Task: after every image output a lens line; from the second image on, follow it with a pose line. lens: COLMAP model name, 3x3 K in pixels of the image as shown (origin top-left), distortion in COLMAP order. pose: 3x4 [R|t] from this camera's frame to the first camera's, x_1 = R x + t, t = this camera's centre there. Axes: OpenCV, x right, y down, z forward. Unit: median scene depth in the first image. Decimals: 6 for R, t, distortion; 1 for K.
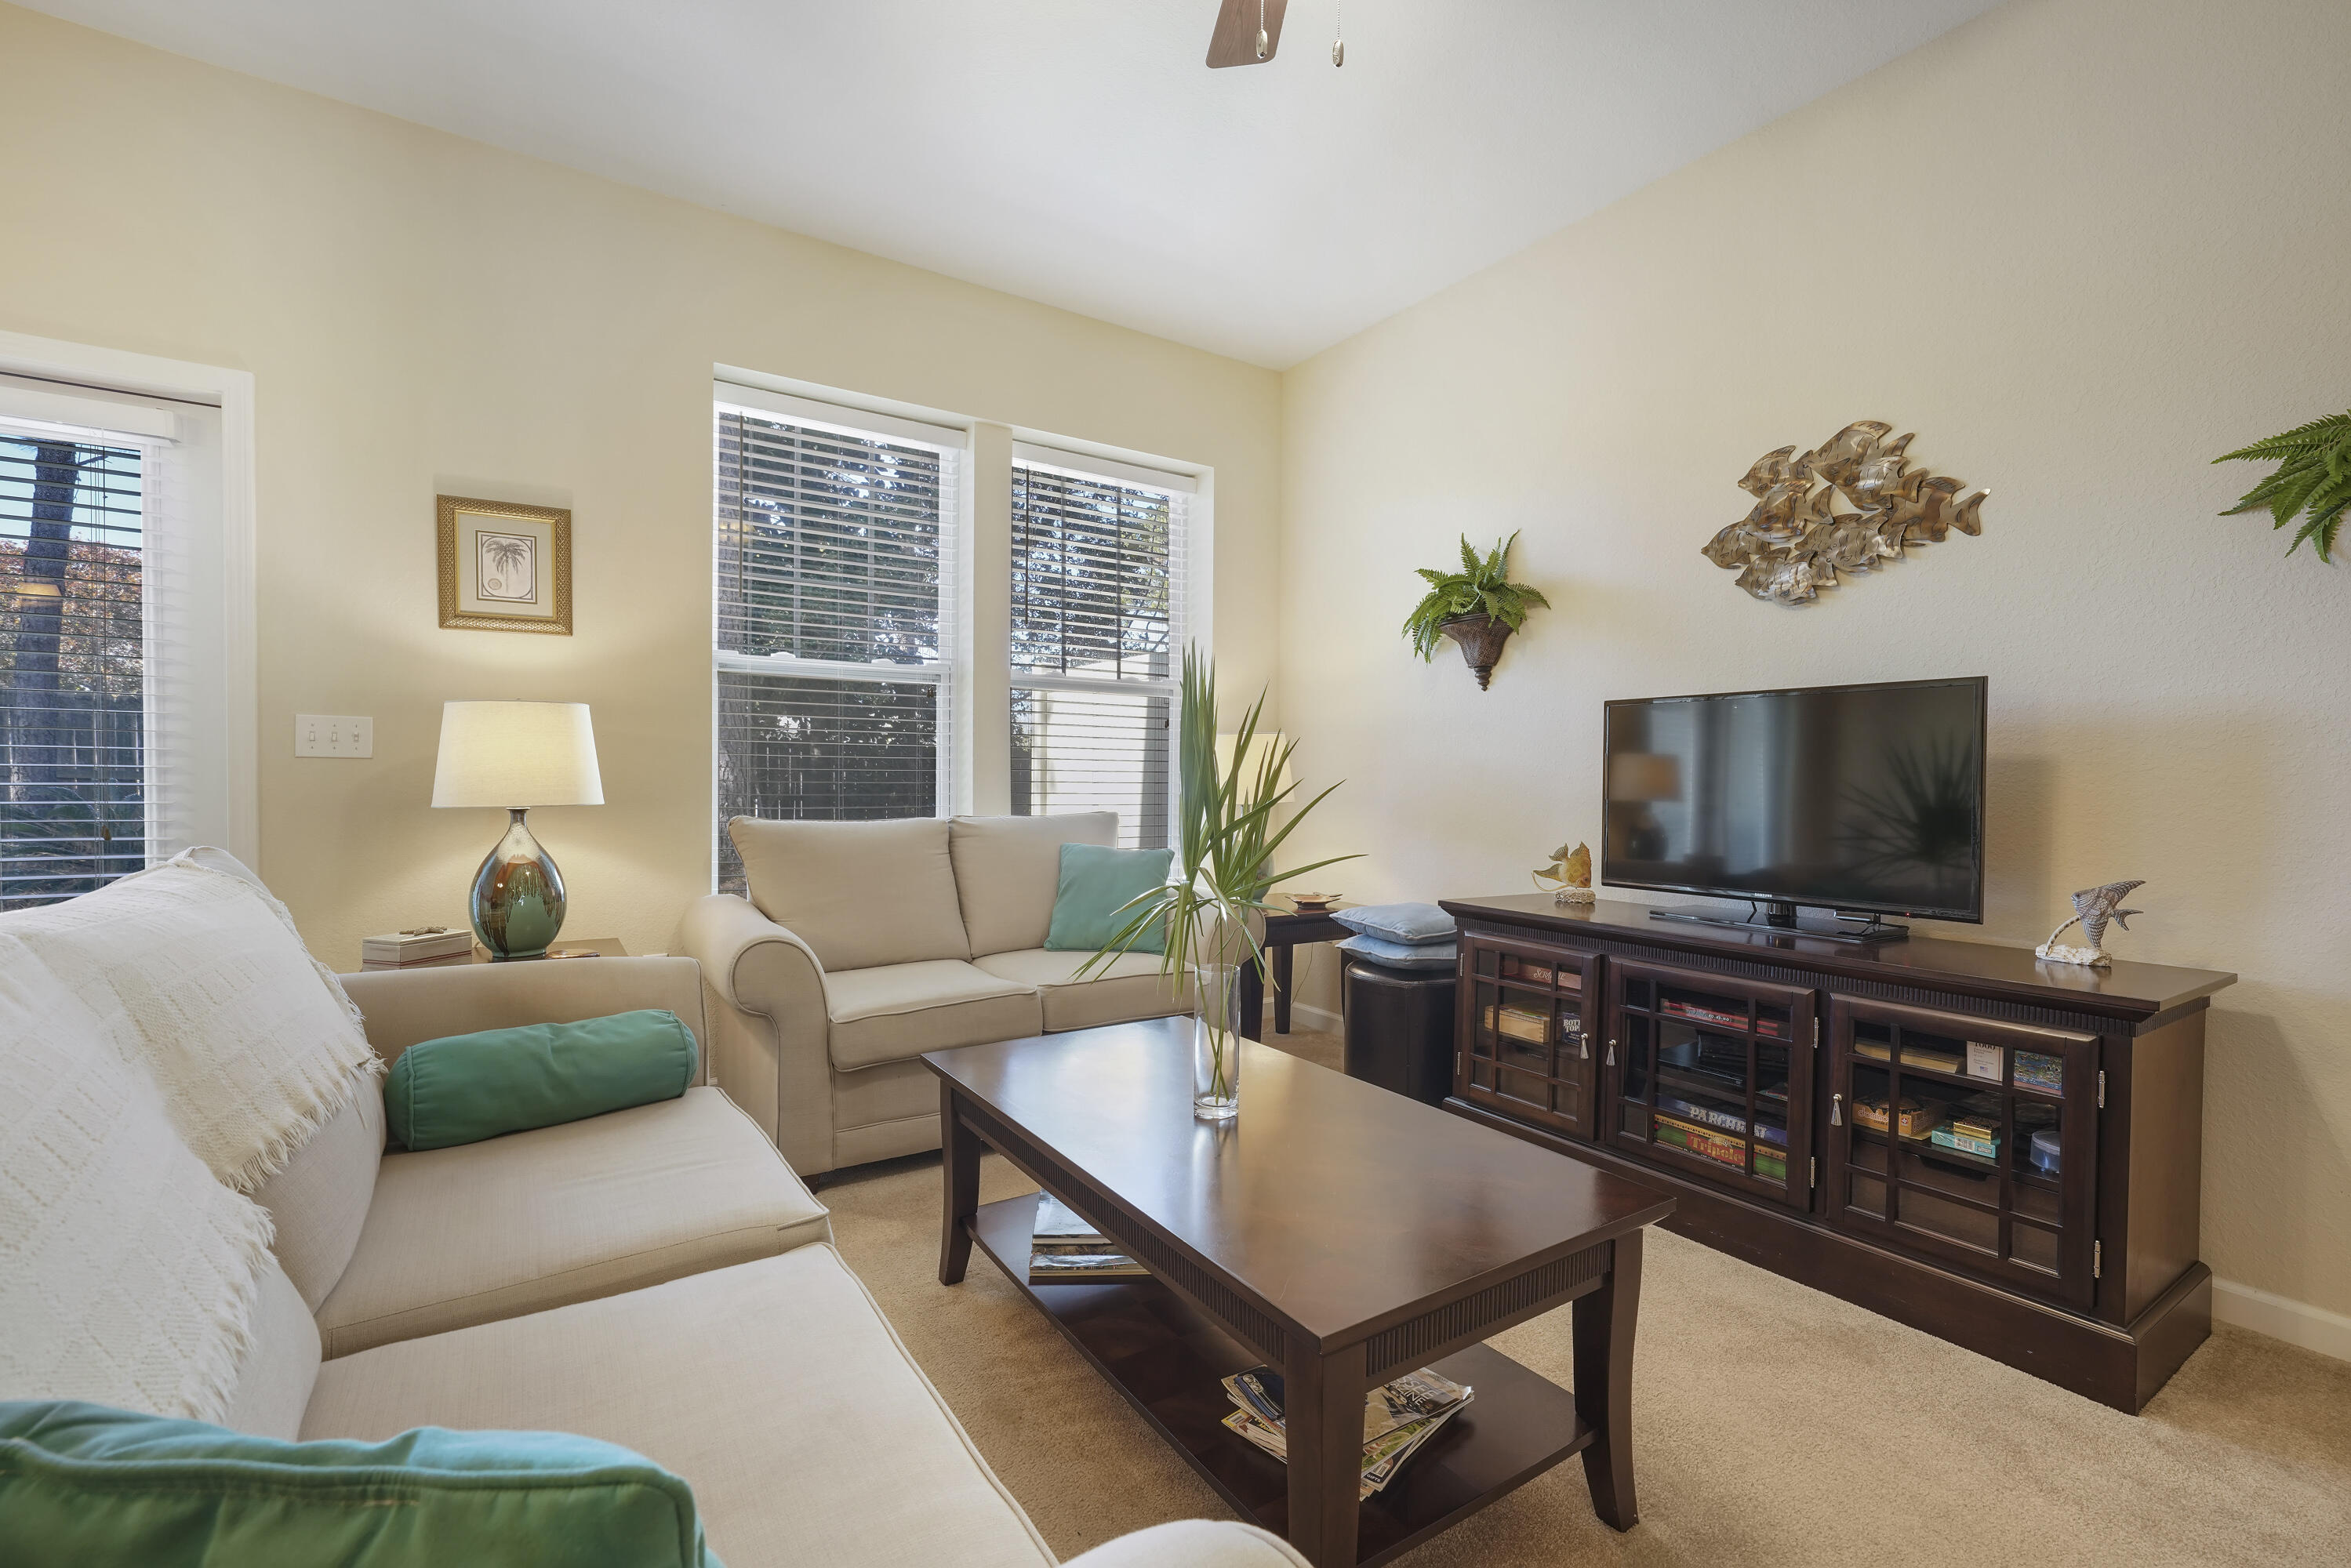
lens RADIAL K [[1009.6, 0, 1175.5], [0, 1009.6, 784.0], [0, 0, 1]] dist [-0.000984, -0.000052]
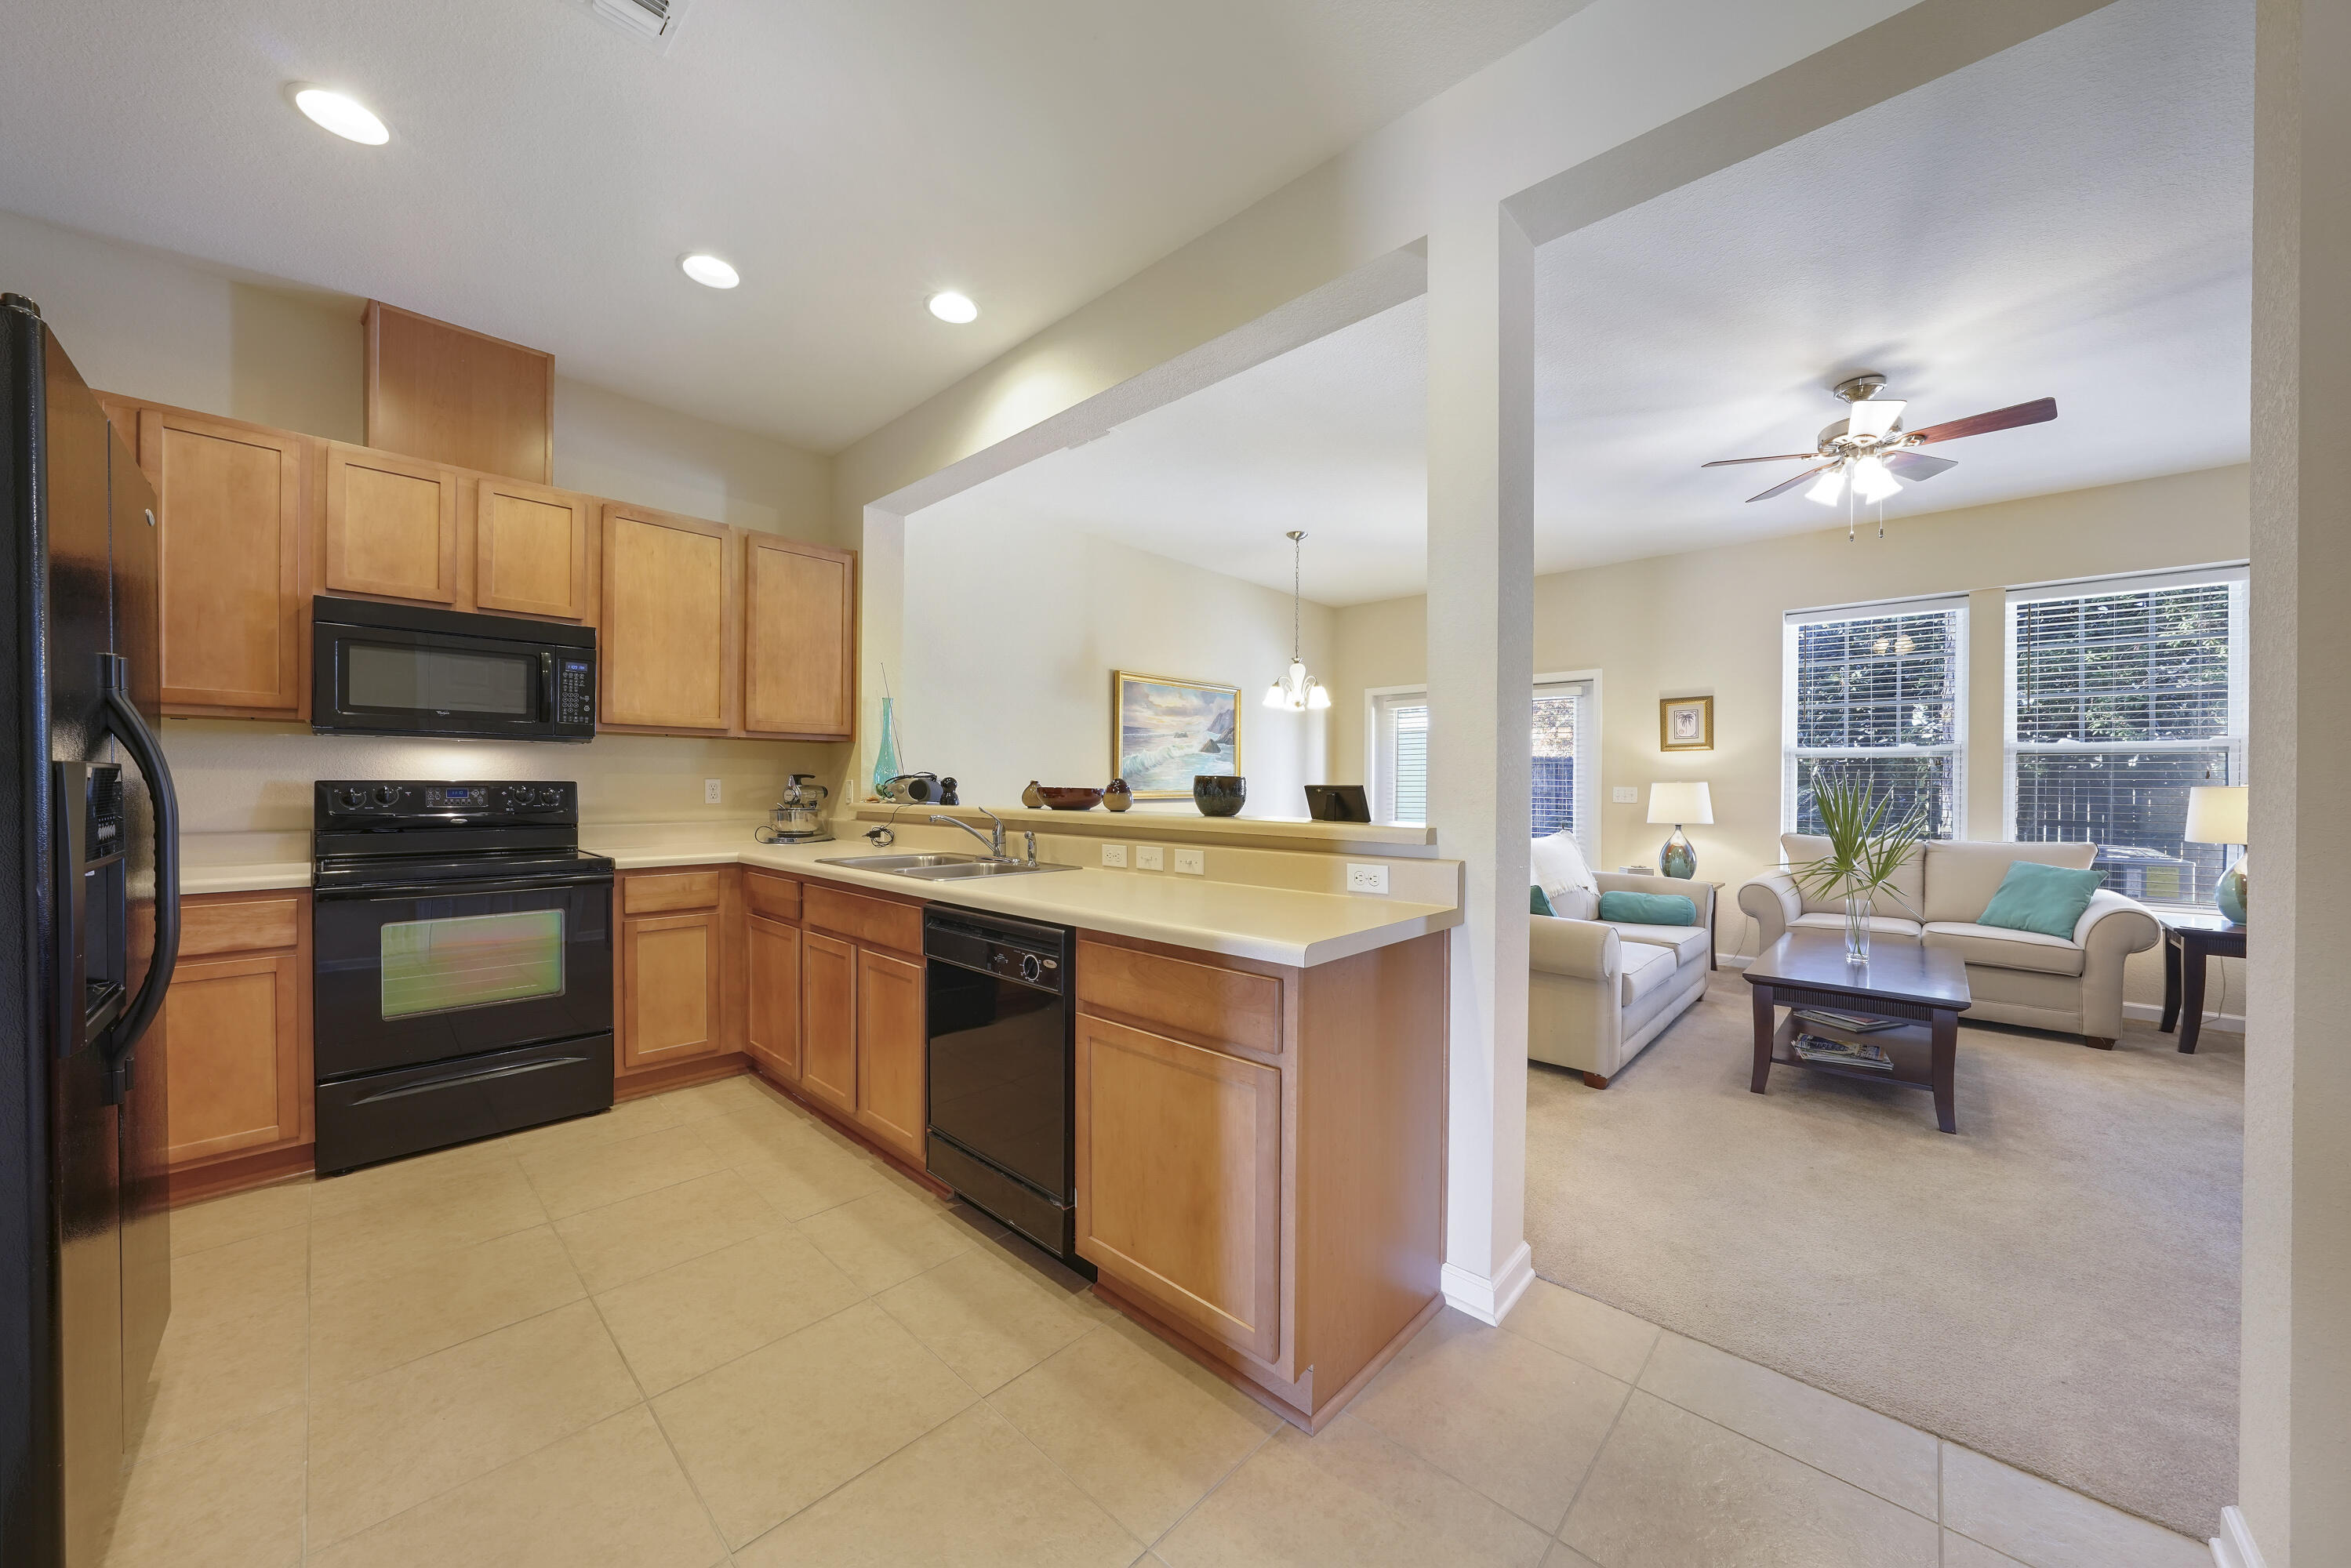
lens RADIAL K [[822.8, 0, 1181.2], [0, 822.8, 790.6], [0, 0, 1]] dist [-0.016818, 0.000137]
pose [[0.243519, -0.002243, -0.969894, 0.966831], [-0.013220, 0.999897, -0.005632, -0.030735], [0.969806, 0.014194, 0.243464, -0.662729]]
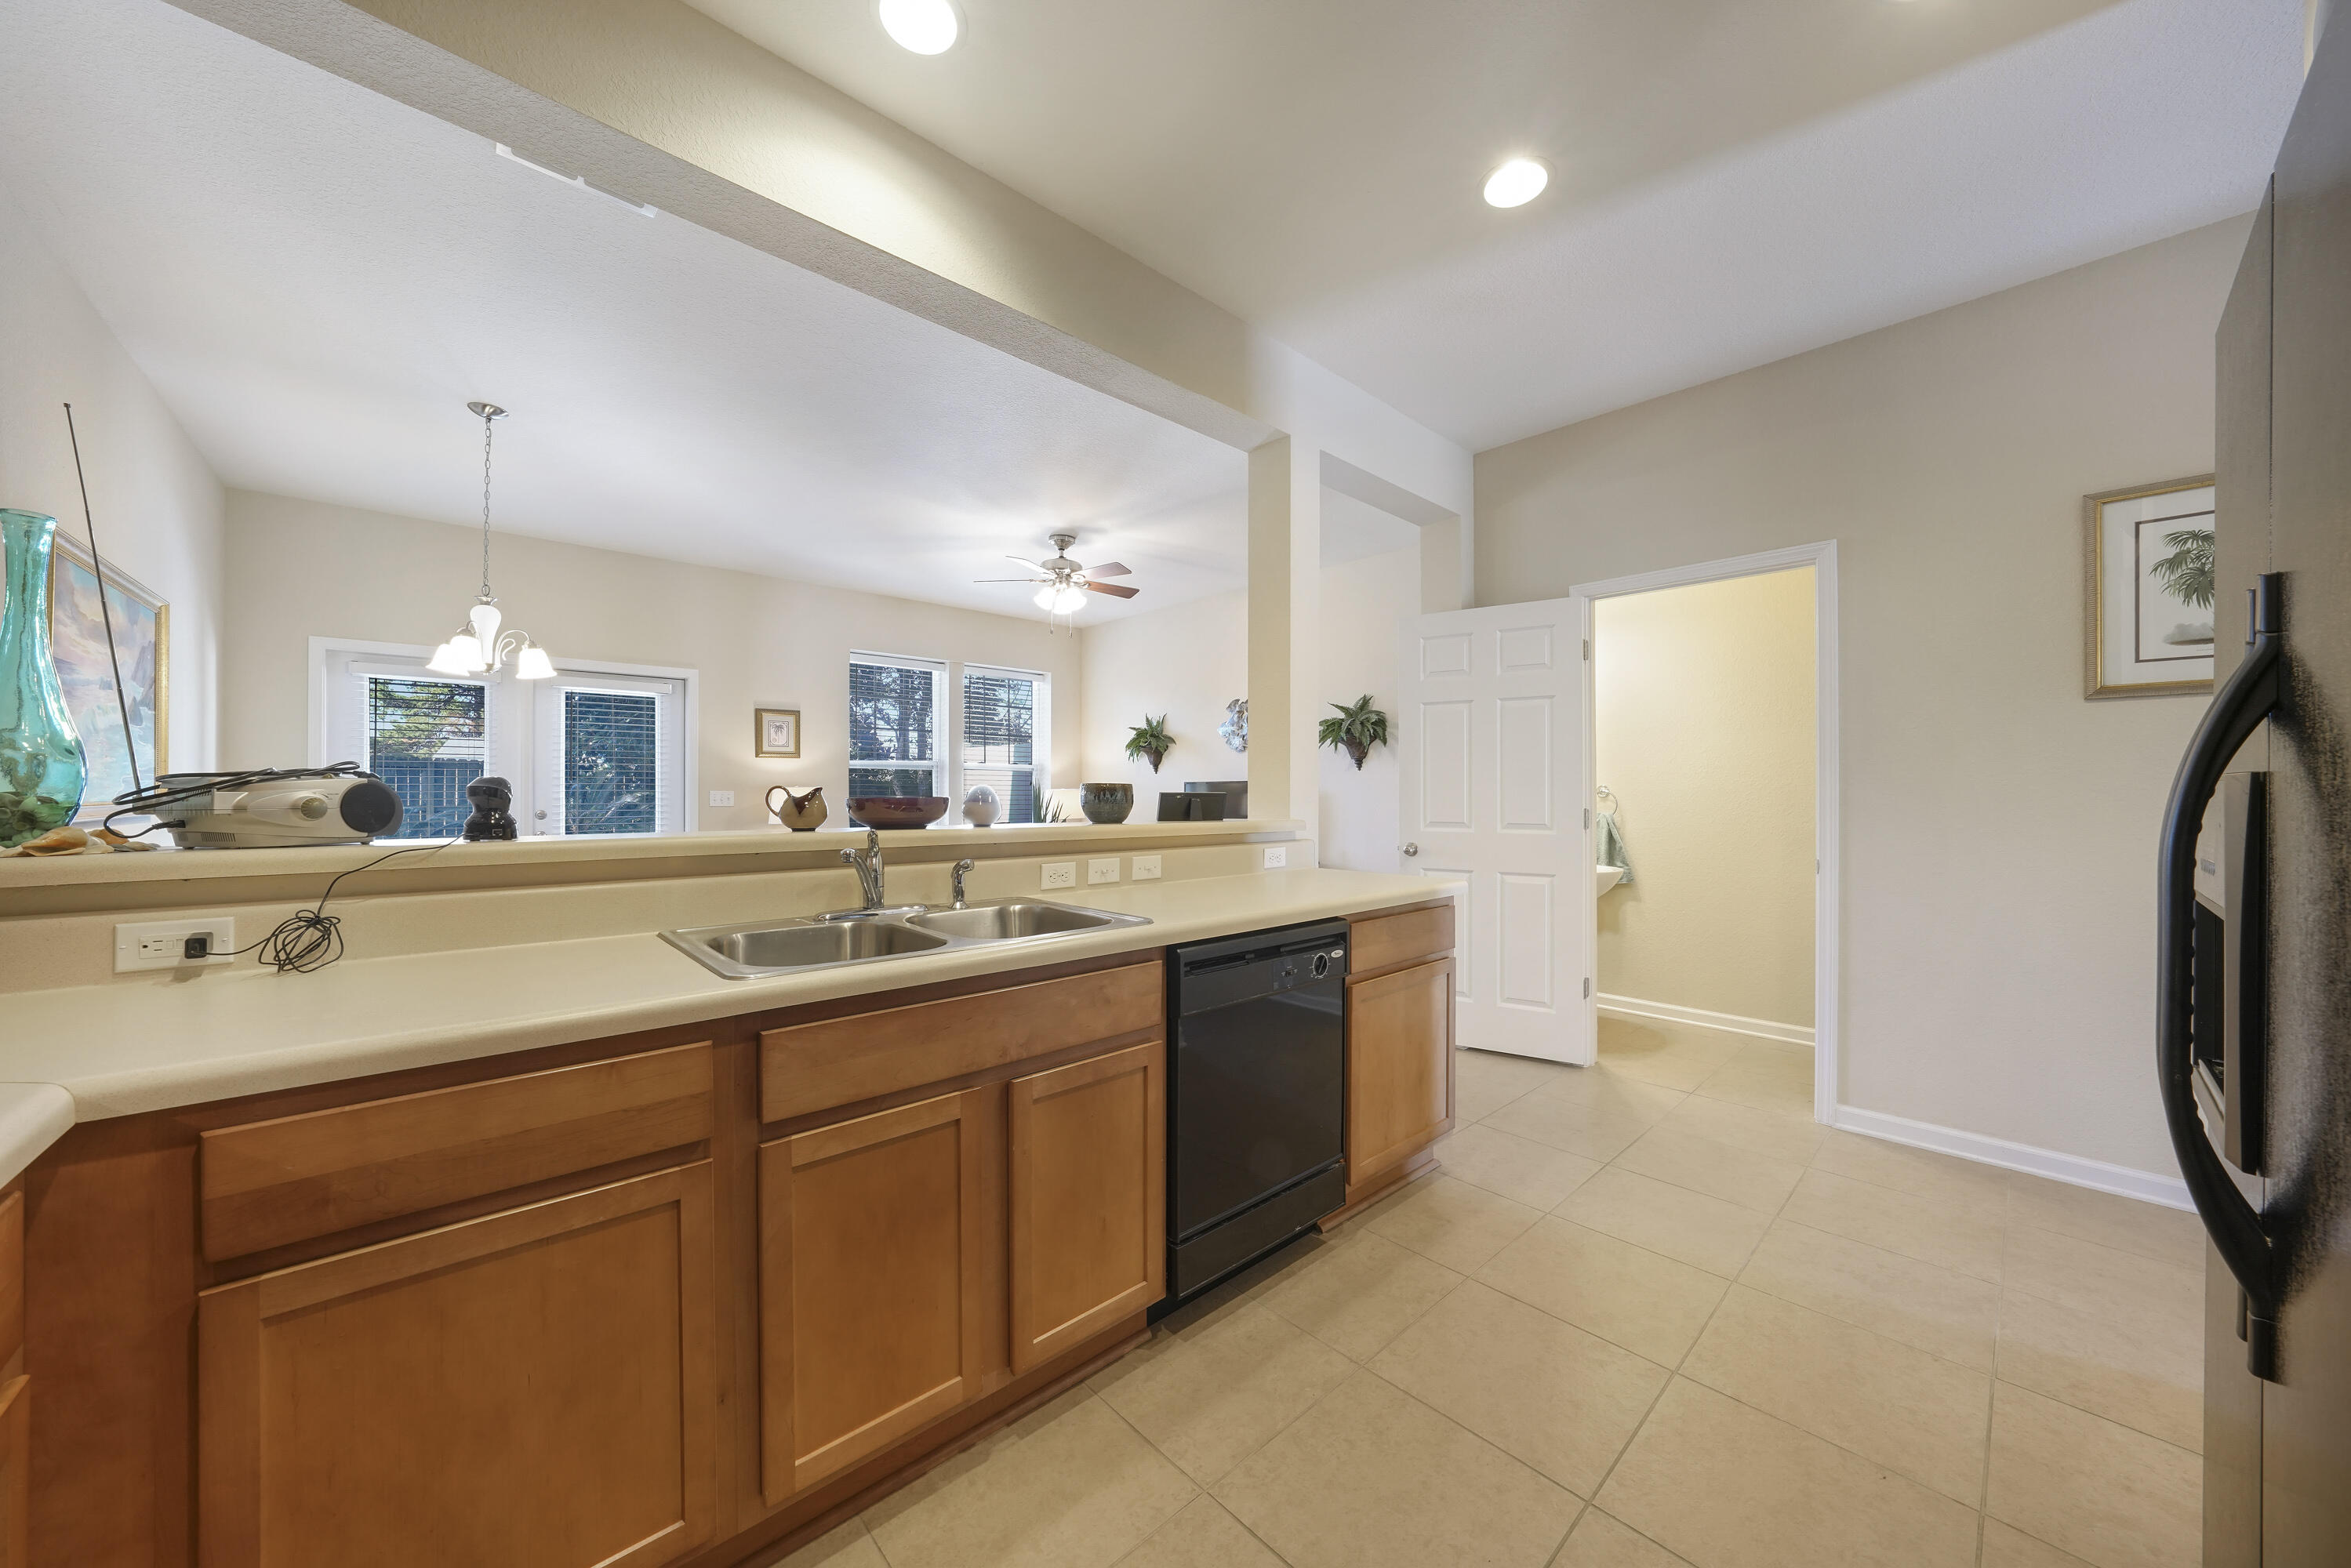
lens RADIAL K [[812.7, 0, 1177.6], [0, 812.7, 783.9], [0, 0, 1]] dist [-0.027171, 0.004895]
pose [[0.986228, -0.006260, 0.165275, 0.022769], [0.009504, 0.999777, -0.018844, -0.034141], [-0.165121, 0.020155, 0.986067, -1.311794]]
